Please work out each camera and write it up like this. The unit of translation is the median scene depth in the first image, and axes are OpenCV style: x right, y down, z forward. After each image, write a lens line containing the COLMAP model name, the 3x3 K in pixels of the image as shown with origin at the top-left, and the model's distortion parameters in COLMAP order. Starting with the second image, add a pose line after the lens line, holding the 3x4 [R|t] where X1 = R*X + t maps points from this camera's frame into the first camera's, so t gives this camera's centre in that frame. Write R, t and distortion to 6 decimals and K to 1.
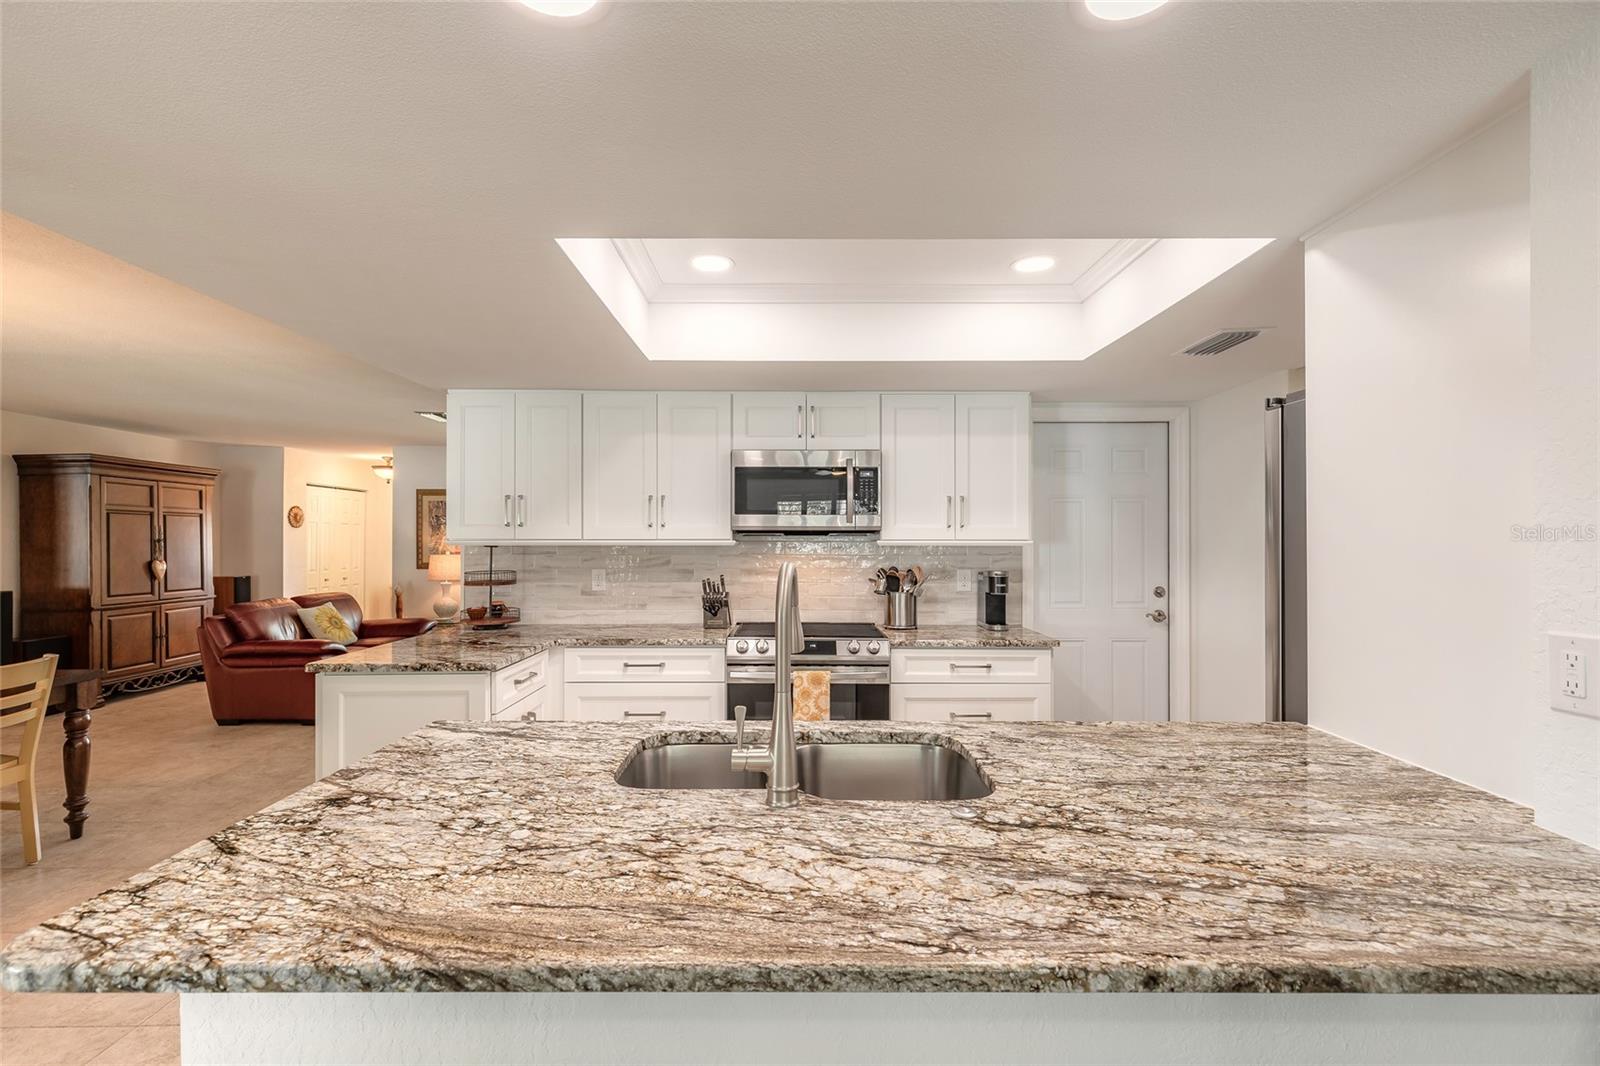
lens RADIAL K [[731.8, 0, 795.6], [0, 731.8, 539.7], [0, 0, 1]] dist [0.012567, -0.004251]
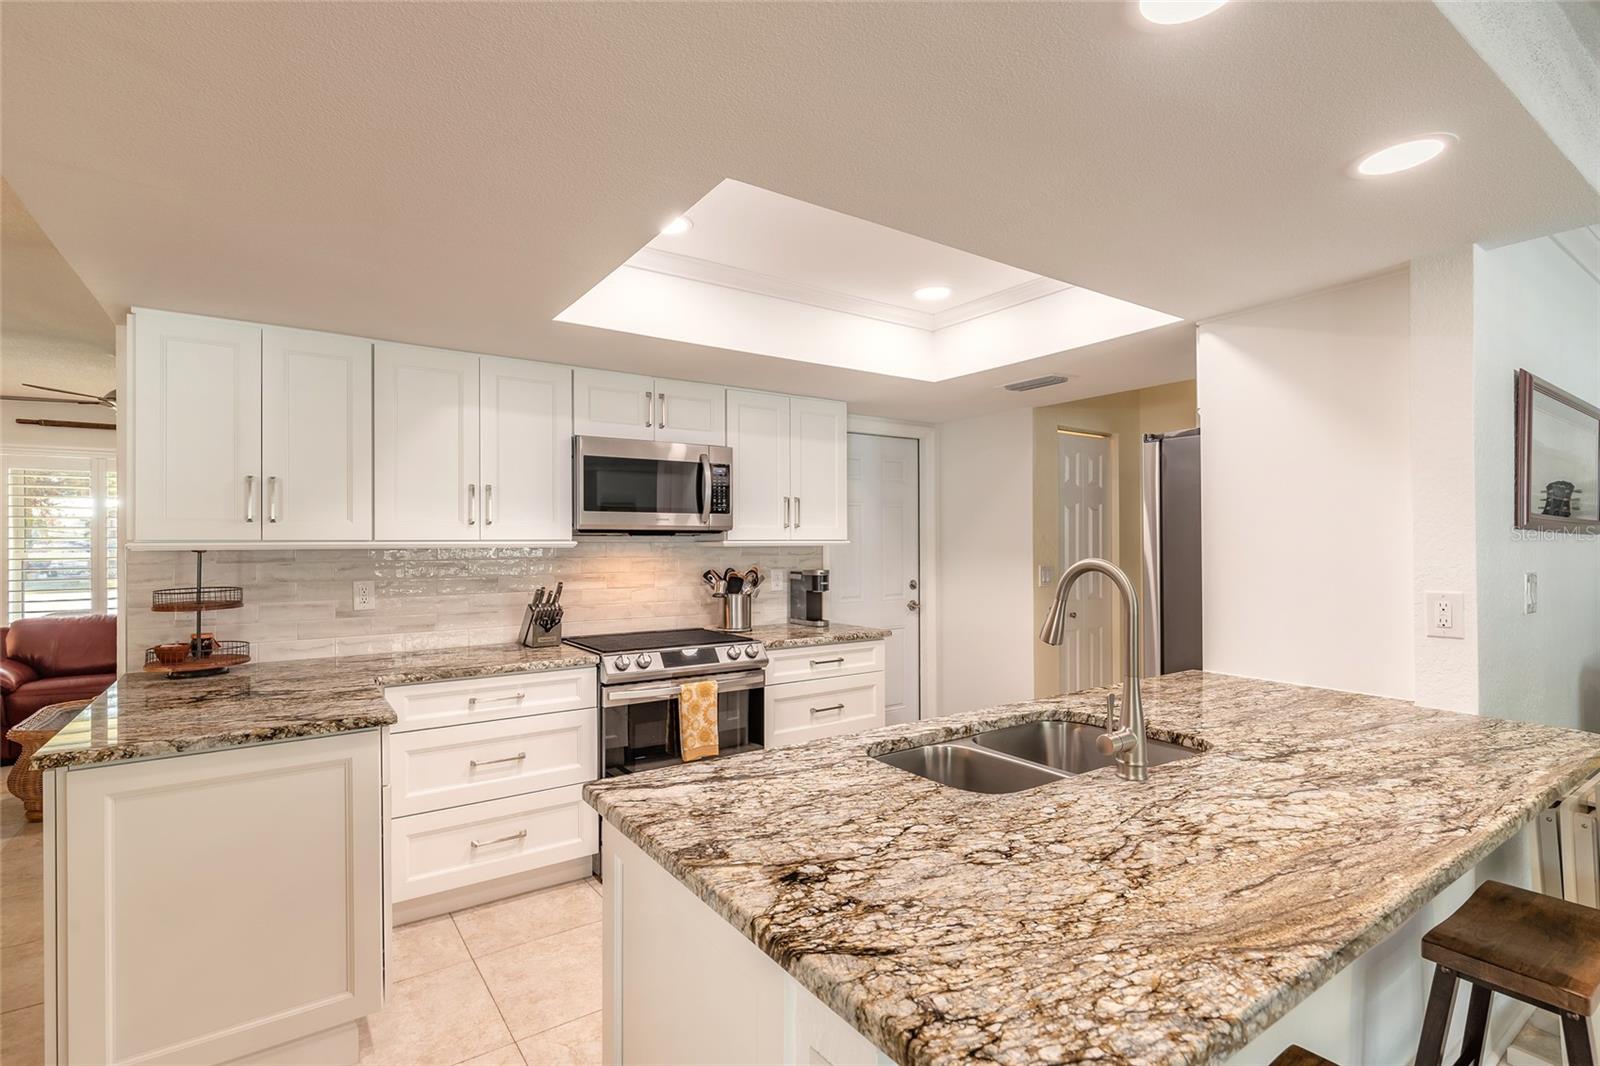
lens RADIAL K [[764.5, 0, 800.1], [0, 764.5, 539.7], [0, 0, 1]] dist [-0.001290, -0.000499]
pose [[0.819626, -0.001891, 0.572895, -0.458848], [0.003106, 0.999995, -0.001142, 0.001056], [-0.572890, 0.002716, 0.819628, 0.145800]]
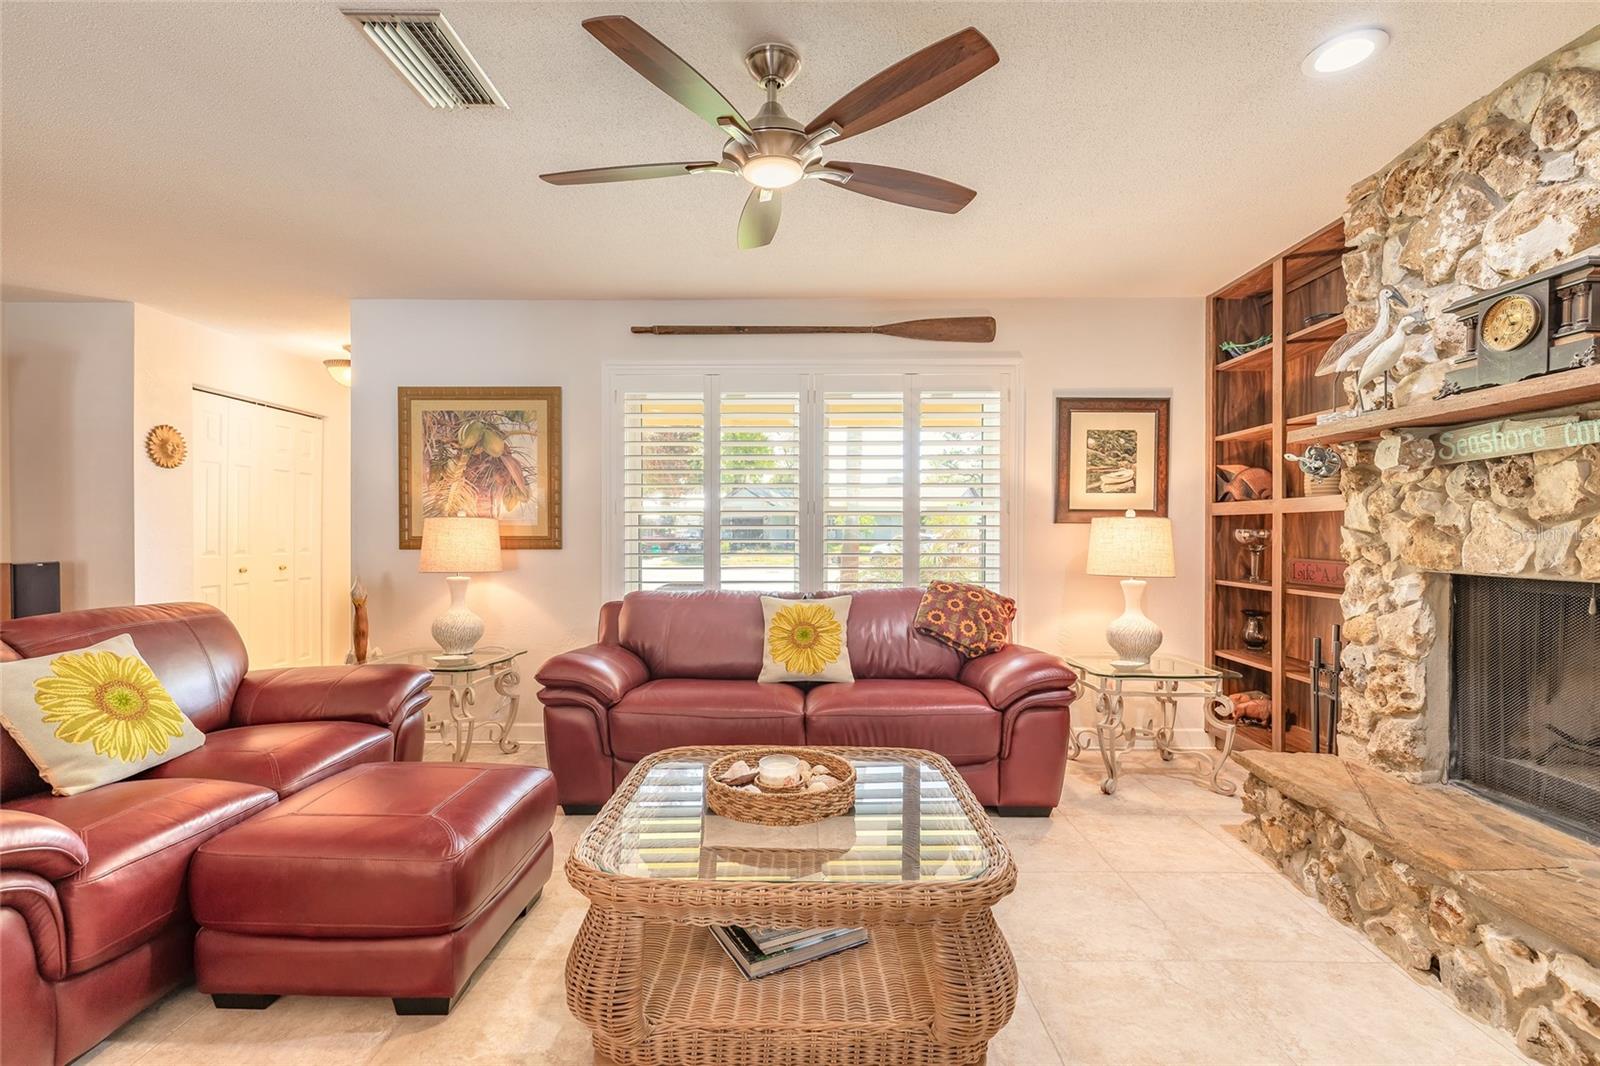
lens RADIAL K [[731.8, 0, 795.6], [0, 731.8, 539.7], [0, 0, 1]] dist [0.012567, -0.004251]
pose [[0.999795, 0.002796, -0.020039, -0.616751], [-0.002649, 0.999970, 0.007318, 0.074953], [0.020059, -0.007264, 0.999772, 1.314455]]
